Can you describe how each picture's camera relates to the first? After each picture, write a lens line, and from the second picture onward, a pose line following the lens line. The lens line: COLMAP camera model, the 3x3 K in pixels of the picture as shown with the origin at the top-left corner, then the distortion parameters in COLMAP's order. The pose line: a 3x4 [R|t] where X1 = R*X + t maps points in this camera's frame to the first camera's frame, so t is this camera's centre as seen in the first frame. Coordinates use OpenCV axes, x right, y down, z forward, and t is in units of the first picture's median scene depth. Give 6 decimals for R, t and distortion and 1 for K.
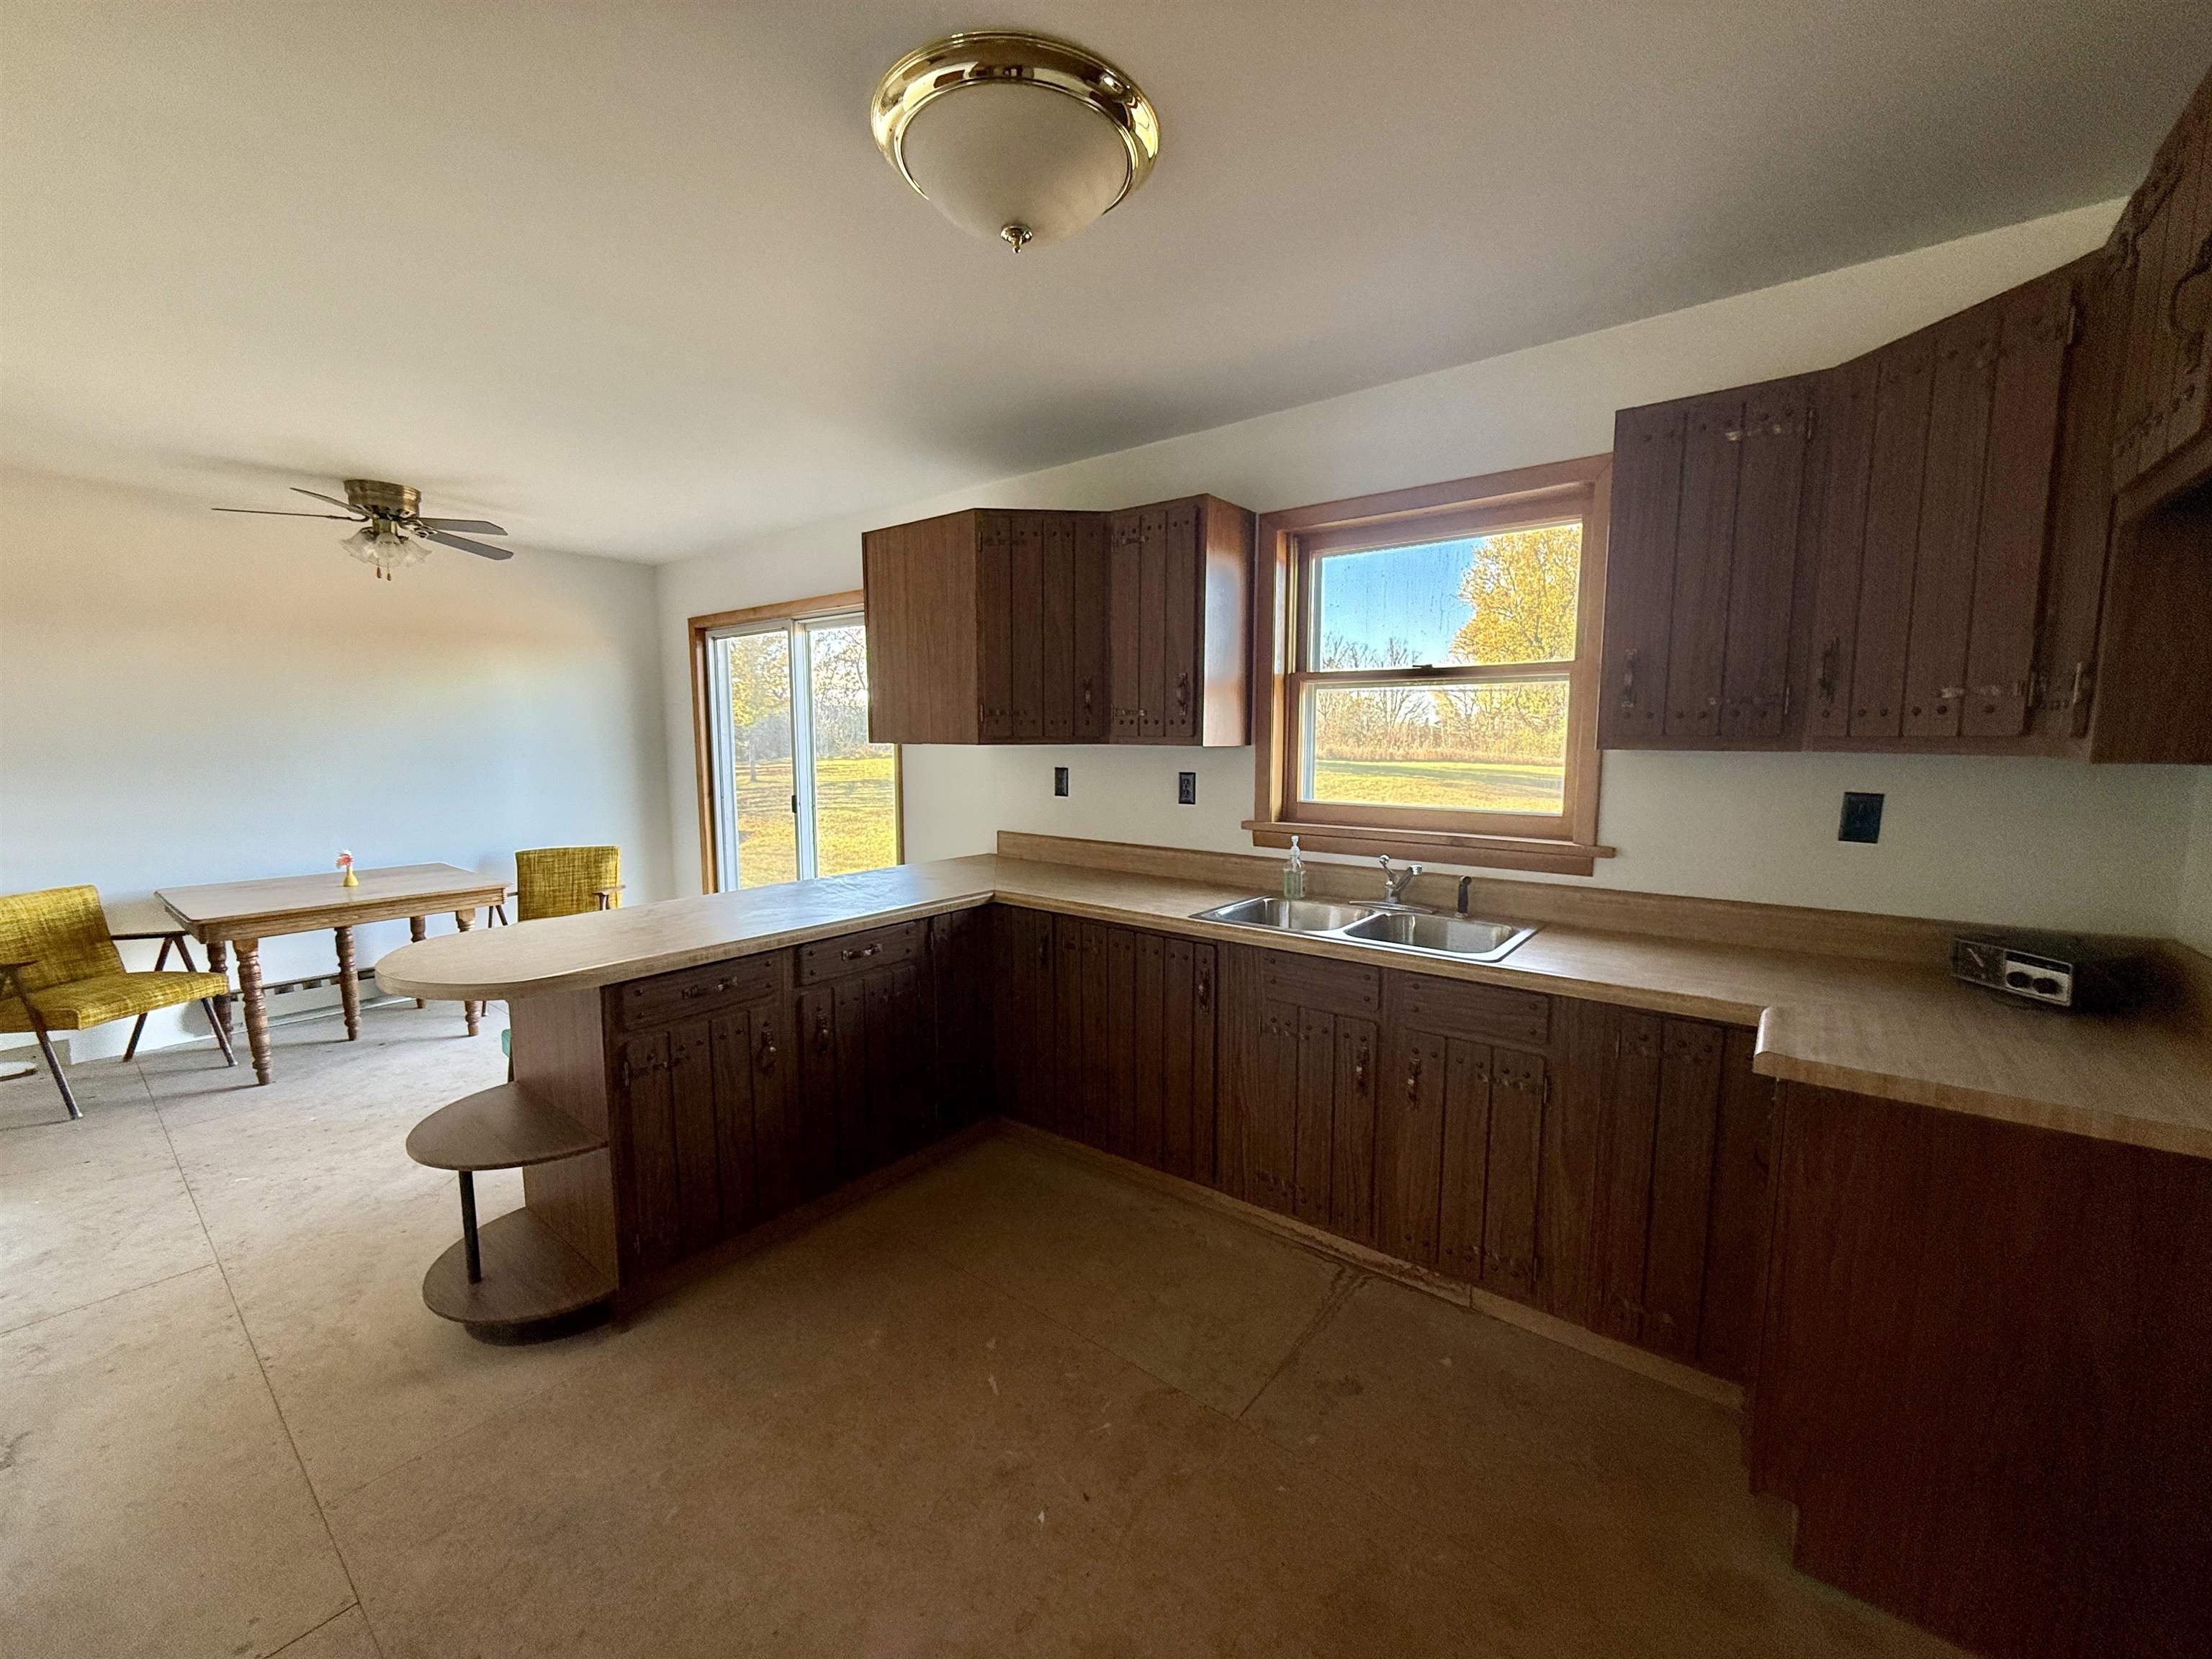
lens RADIAL K [[884.6, 0, 1114.3], [0, 884.6, 830.8], [0, 0, 1]] dist [-0.000042, -0.000120]
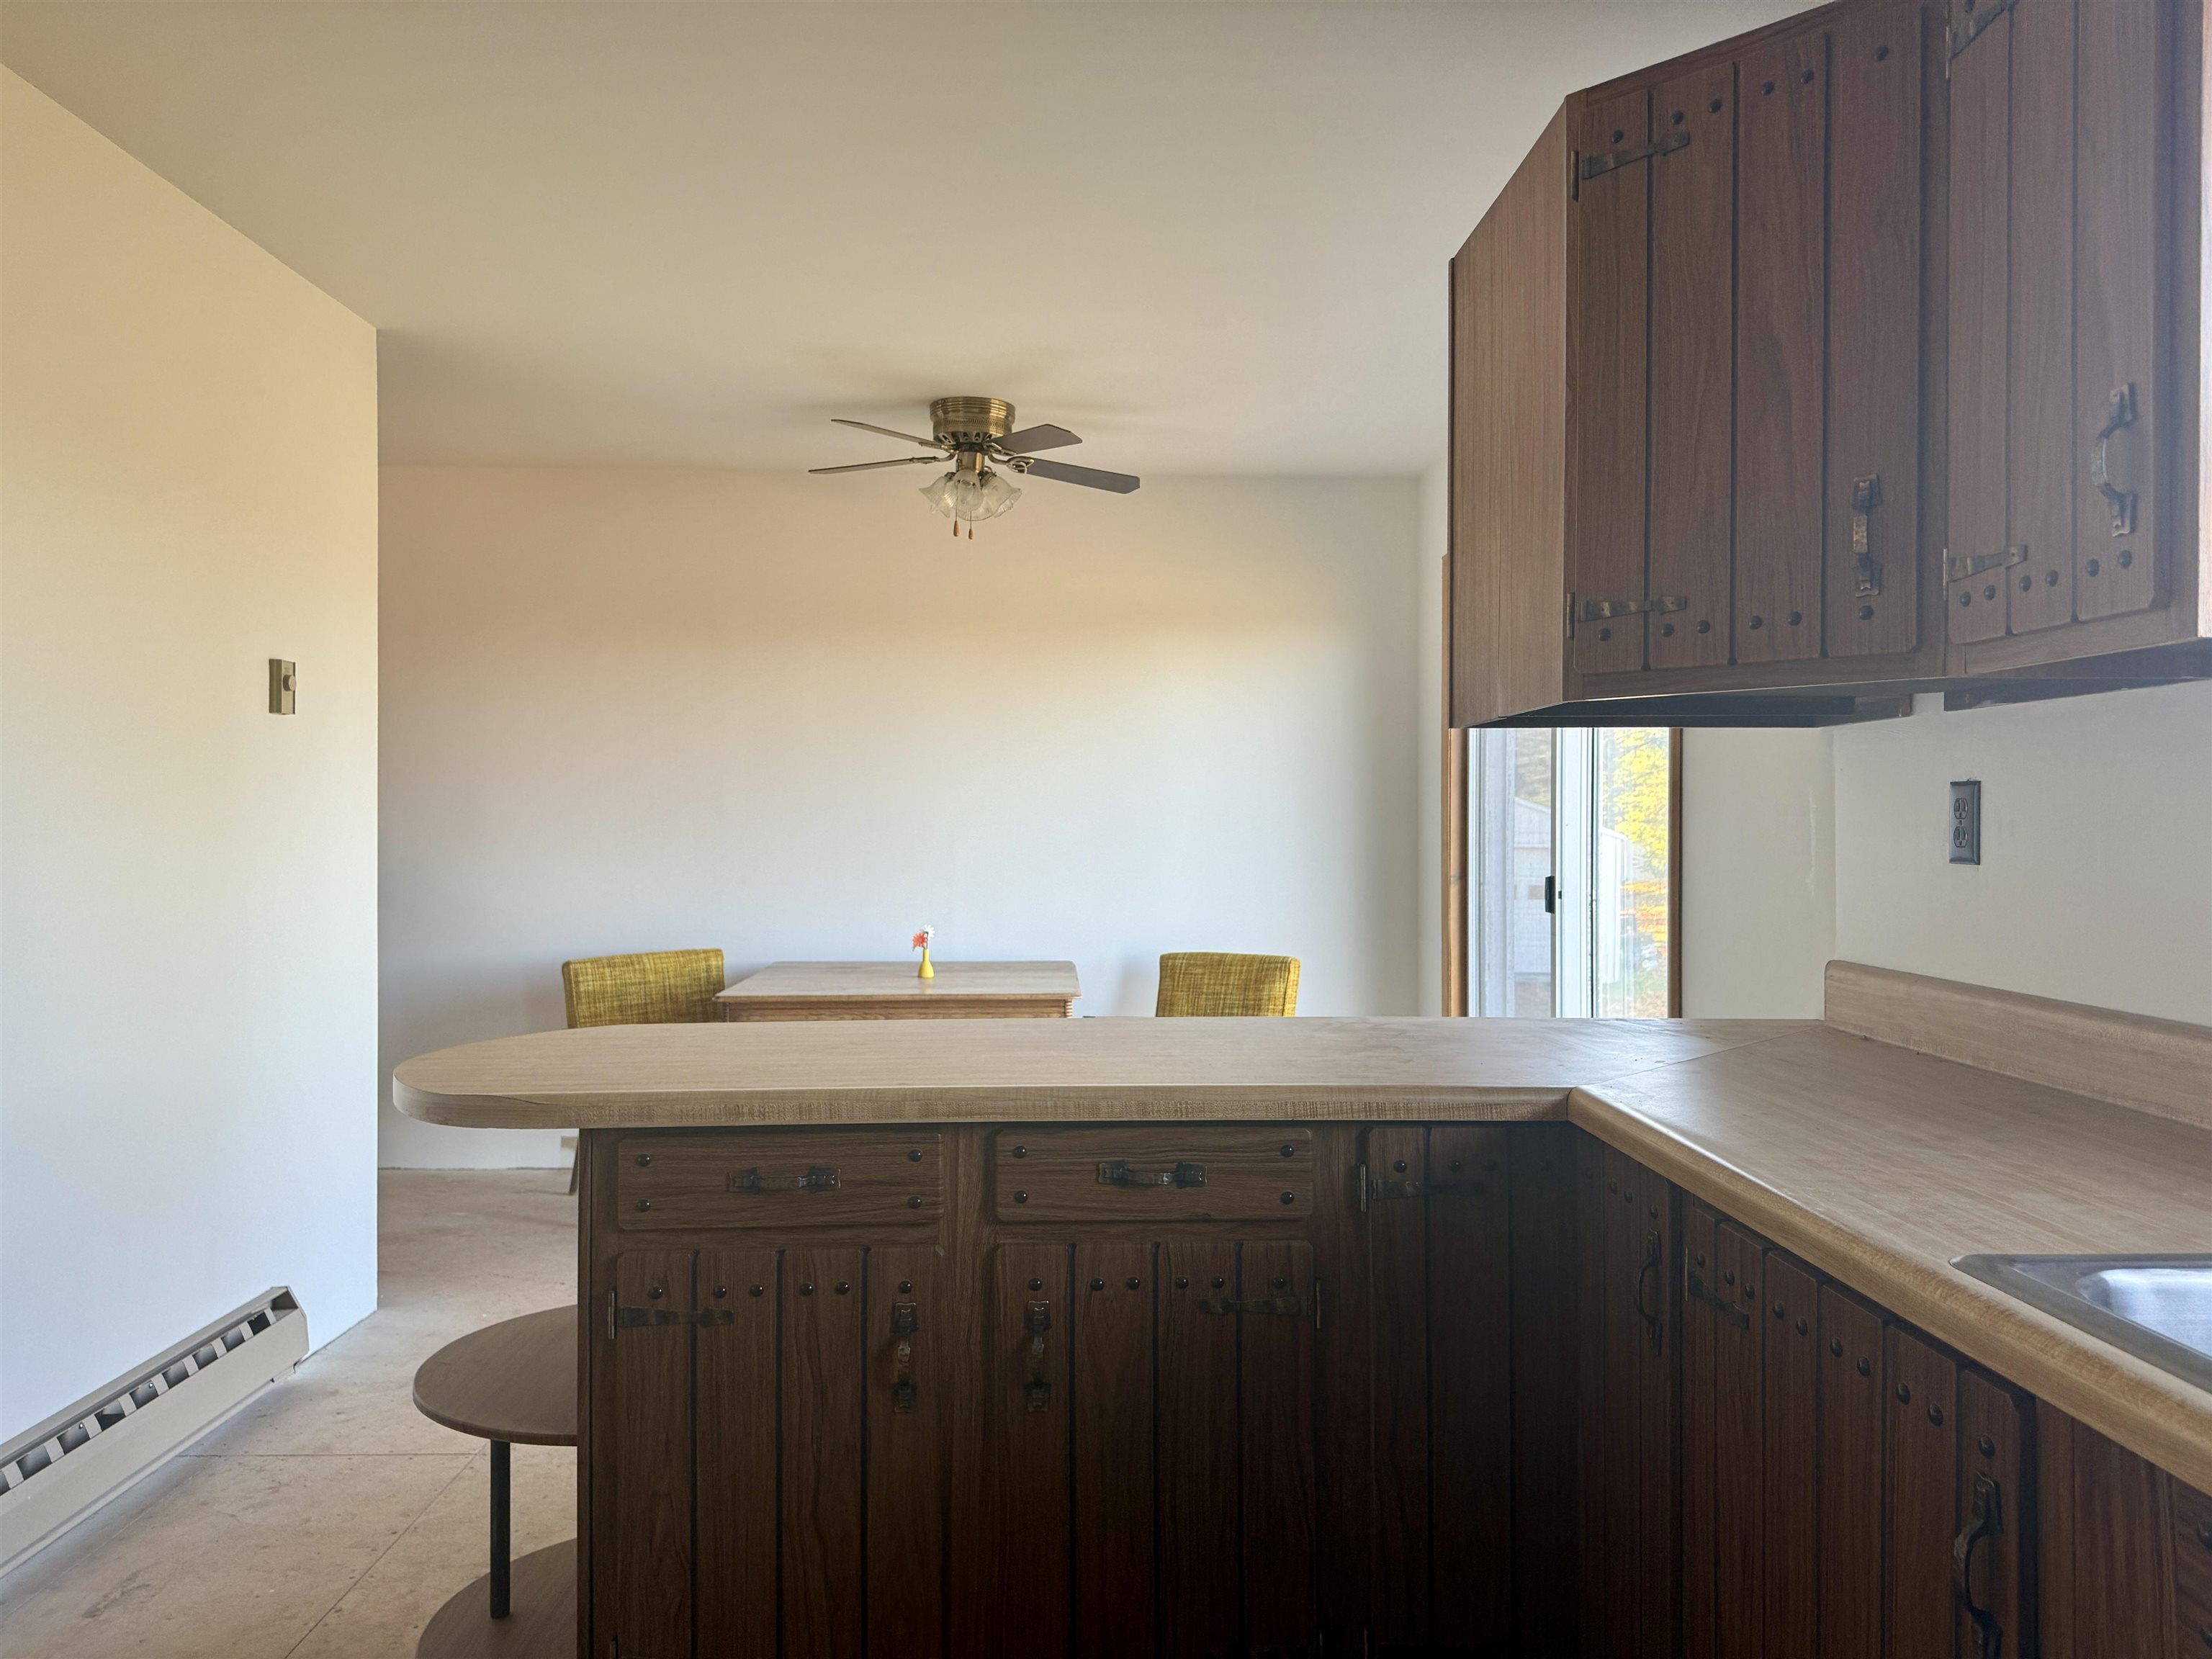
lens RADIAL K [[1552.4, 0, 1106.0], [0, 1552.4, 829.5], [0, 0, 1]] dist [0.071947, -0.082951]
pose [[0.640932, 0.003346, -0.767590, 0.207942], [-0.084453, 0.994227, -0.066184, 0.017370], [0.762938, 0.107245, 0.637514, 0.369785]]
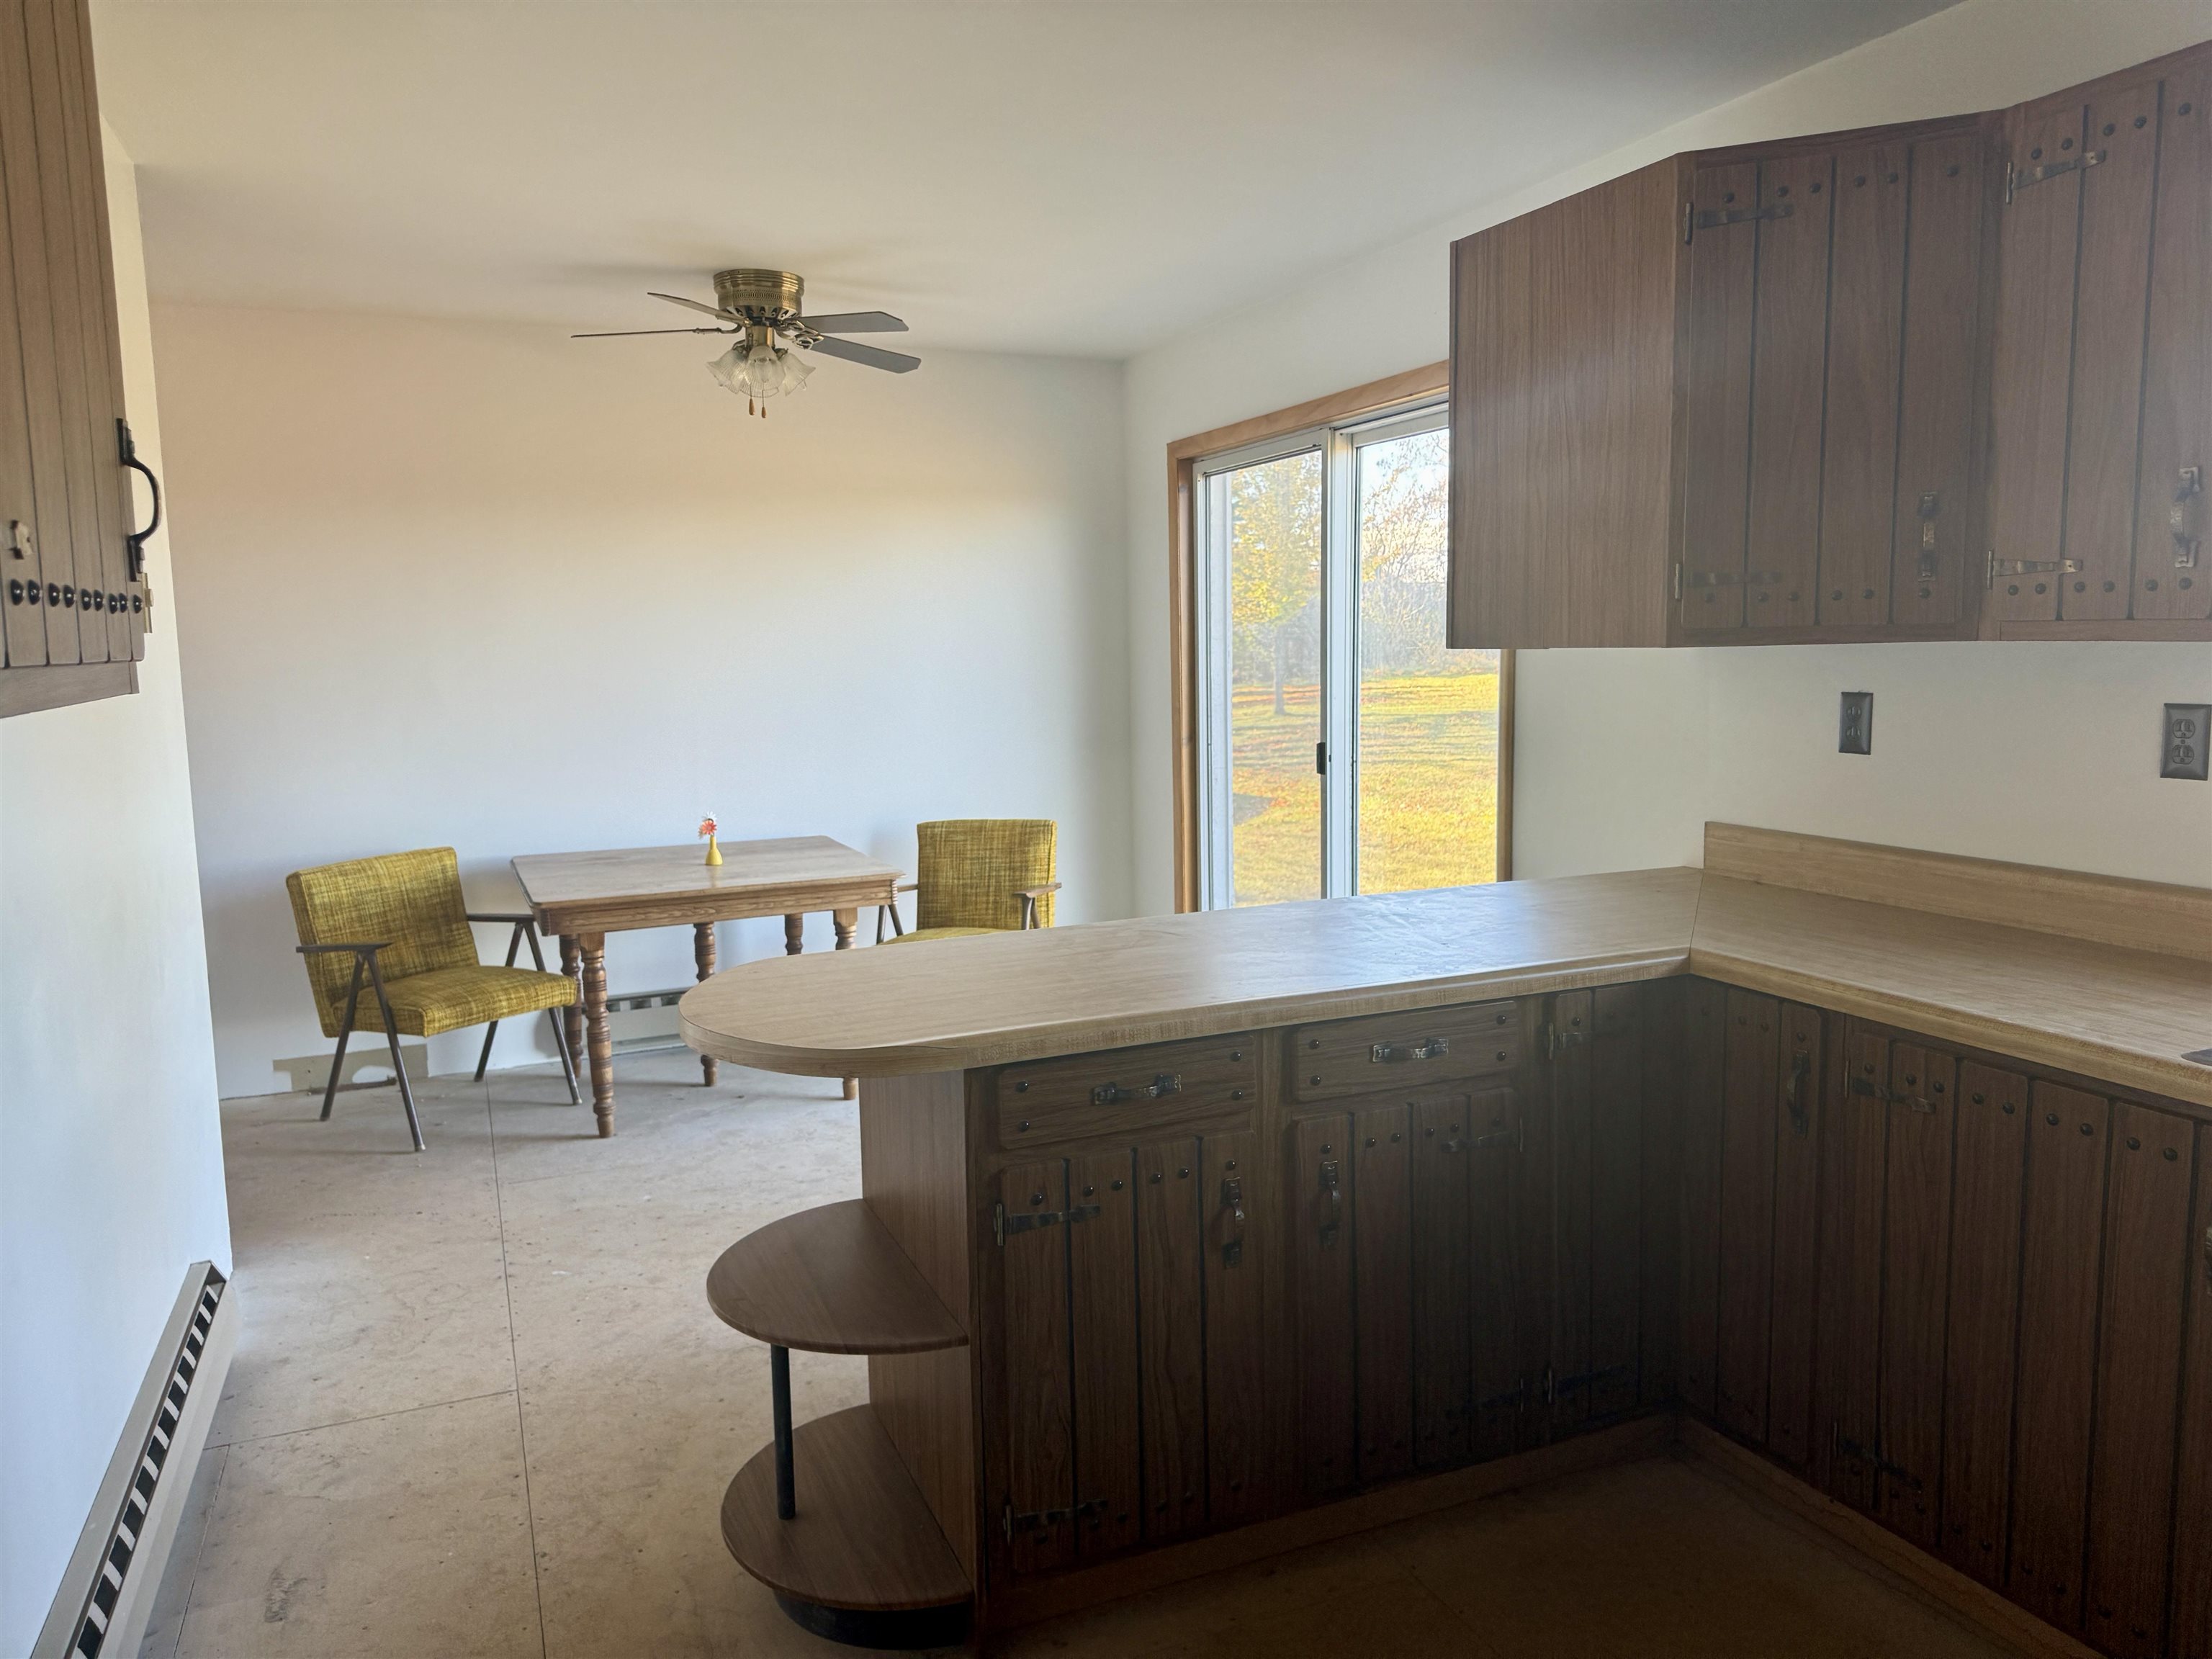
lens RADIAL K [[1562.6, 0, 1097.2], [0, 1562.6, 821.2], [0, 0, 1]] dist [0.079149, -0.087207]
pose [[0.874625, 0.038135, -0.483298, -0.003769], [-0.032350, 0.999270, 0.020304, -0.008093], [0.483719, -0.002124, 0.875221, 0.077920]]
